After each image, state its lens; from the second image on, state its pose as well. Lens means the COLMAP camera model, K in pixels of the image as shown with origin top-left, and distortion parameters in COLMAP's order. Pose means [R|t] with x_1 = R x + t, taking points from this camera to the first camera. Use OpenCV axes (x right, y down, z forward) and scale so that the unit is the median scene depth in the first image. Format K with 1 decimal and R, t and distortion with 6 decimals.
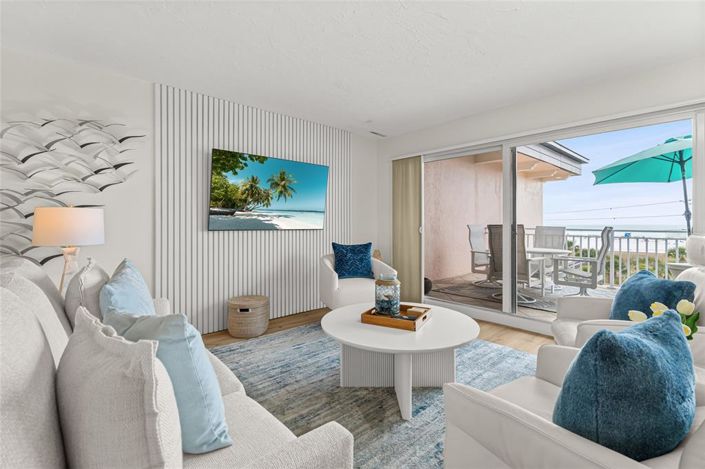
lens RADIAL K [[322.2, 0, 352.5], [0, 322.2, 225.8], [0, 0, 1]] dist [-0.002410, 0.000937]
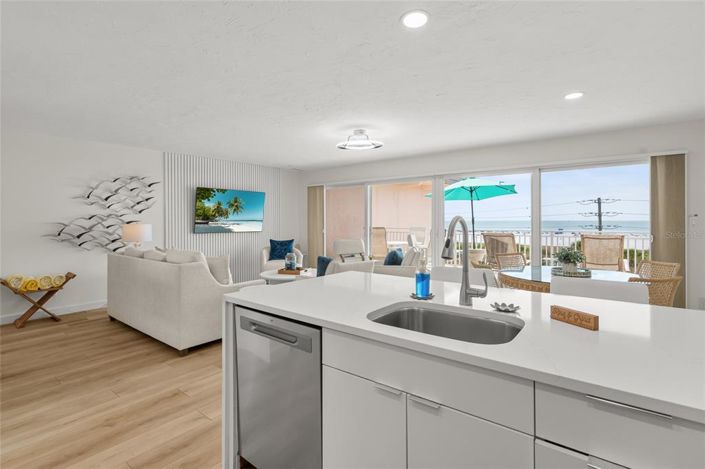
lens RADIAL K [[345.0, 0, 351.5], [0, 345.0, 229.5], [0, 0, 1]] dist [-0.016456, -0.000111]
pose [[0.987999, -0.008961, 0.154200, 0.102285], [0.006267, 0.999819, 0.017950, -0.030647], [-0.154333, -0.016768, 0.987877, -0.894409]]
